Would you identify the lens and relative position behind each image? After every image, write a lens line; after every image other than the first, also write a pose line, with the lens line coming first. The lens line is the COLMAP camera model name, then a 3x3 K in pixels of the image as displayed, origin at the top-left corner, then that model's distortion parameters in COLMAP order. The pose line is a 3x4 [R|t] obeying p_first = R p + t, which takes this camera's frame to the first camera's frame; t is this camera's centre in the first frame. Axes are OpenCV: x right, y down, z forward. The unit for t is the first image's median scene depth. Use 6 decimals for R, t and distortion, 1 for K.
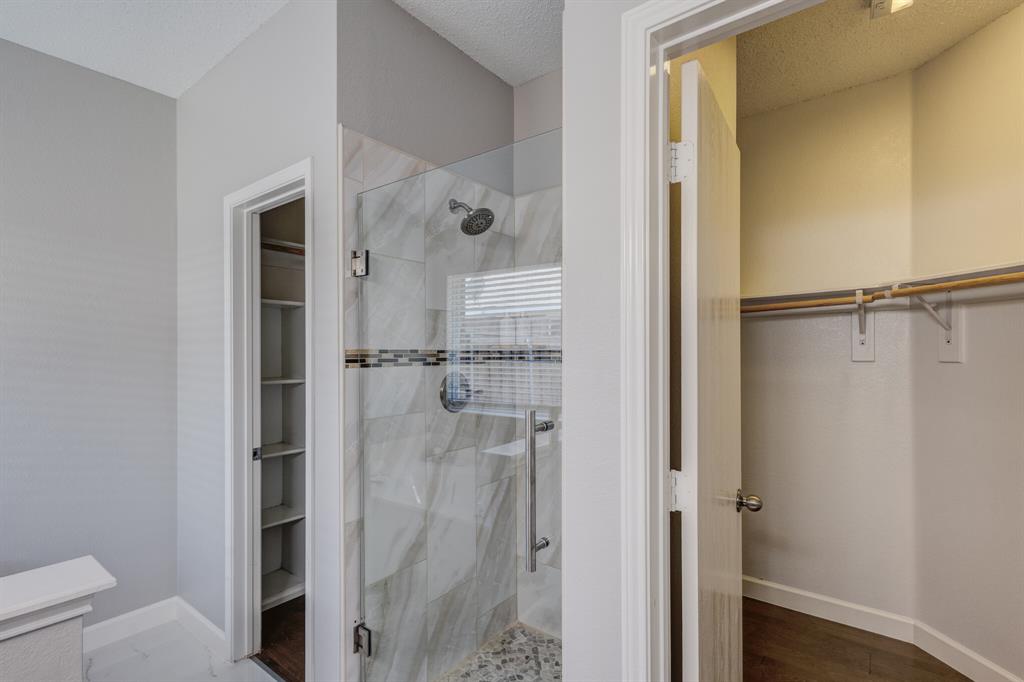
lens RADIAL K [[475.9, 0, 511.6], [0, 475.9, 347.9], [0, 0, 1]] dist [0.002487, -0.000166]
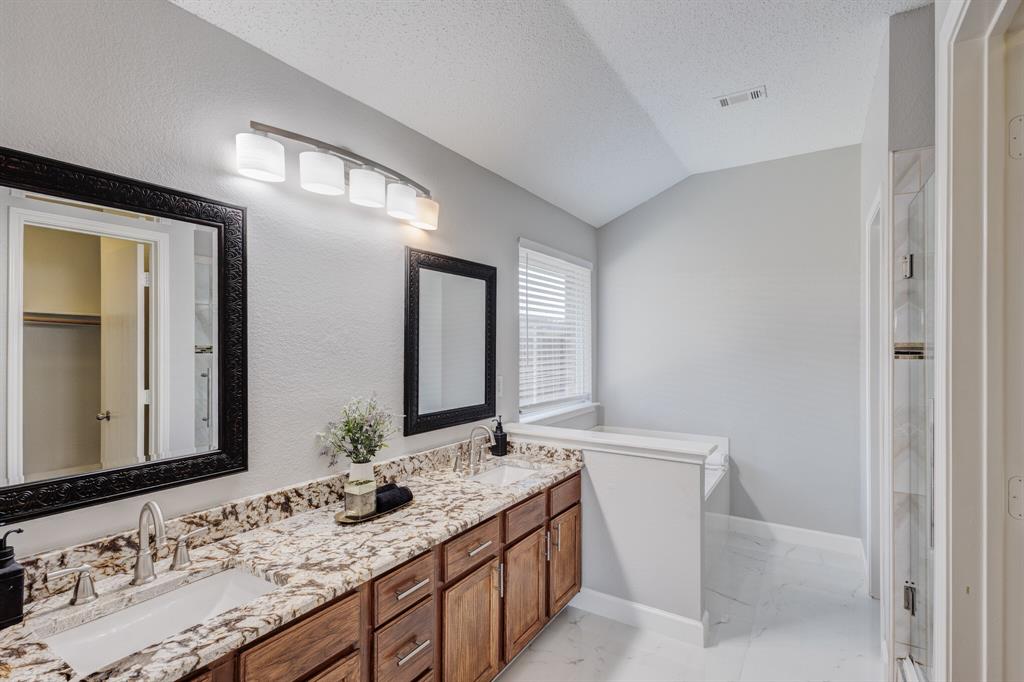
lens RADIAL K [[475.9, 0, 512.4], [0, 475.9, 343.3], [0, 0, 1]] dist [0.002487, -0.000166]
pose [[0.063834, -0.000733, -0.997960, 0.750497], [-0.000487, 1.000000, -0.000766, 0.005865], [0.997960, 0.000535, 0.063833, -0.009805]]
